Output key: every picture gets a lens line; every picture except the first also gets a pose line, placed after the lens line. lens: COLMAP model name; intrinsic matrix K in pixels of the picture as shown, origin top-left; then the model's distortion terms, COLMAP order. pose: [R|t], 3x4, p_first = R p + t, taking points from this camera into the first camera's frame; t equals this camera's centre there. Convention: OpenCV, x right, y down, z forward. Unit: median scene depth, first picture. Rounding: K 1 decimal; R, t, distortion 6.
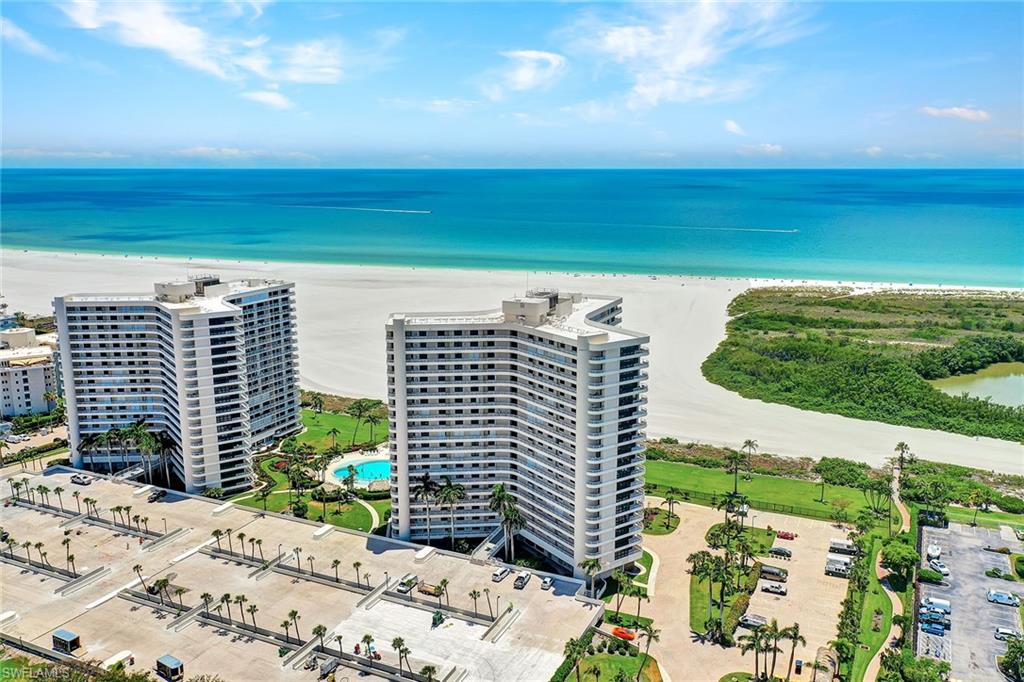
lens RADIAL K [[805.4, 0, 509.8], [0, 805.4, 371.9], [0, 0, 1]] dist [-0.009089, -0.000789]
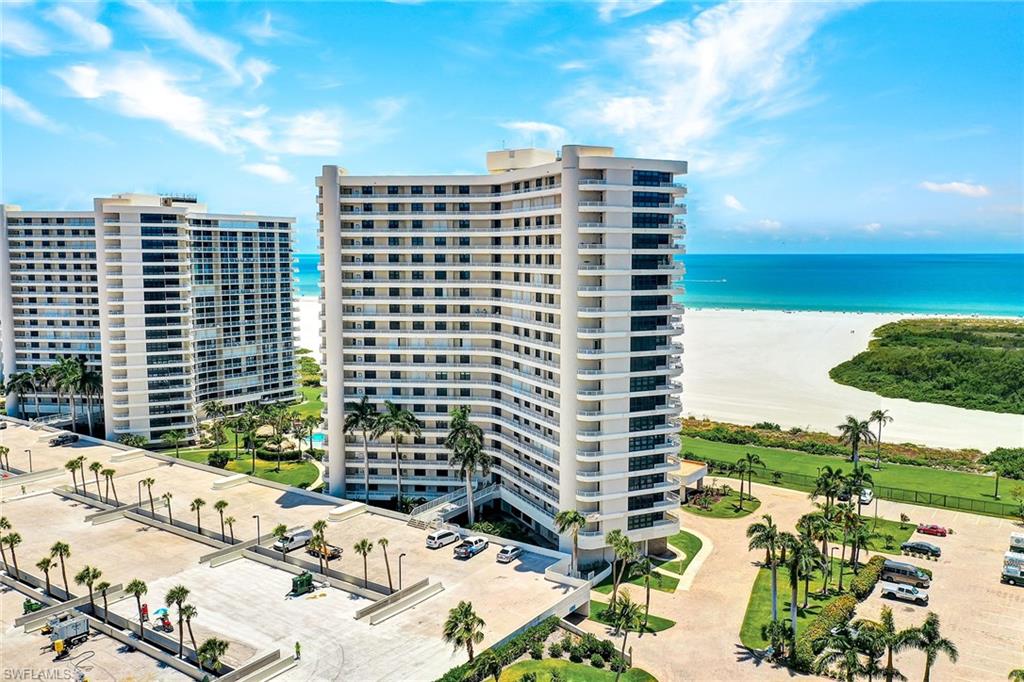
lens RADIAL K [[852.5, 0, 489.3], [0, 852.5, 344.0], [0, 0, 1]] dist [-0.010796, 0.011664]
pose [[0.984983, 0.028069, -0.170356, 0.123553], [-0.044884, 0.994400, -0.095675, 0.148621], [0.166716, 0.101885, 0.980727, 0.308549]]
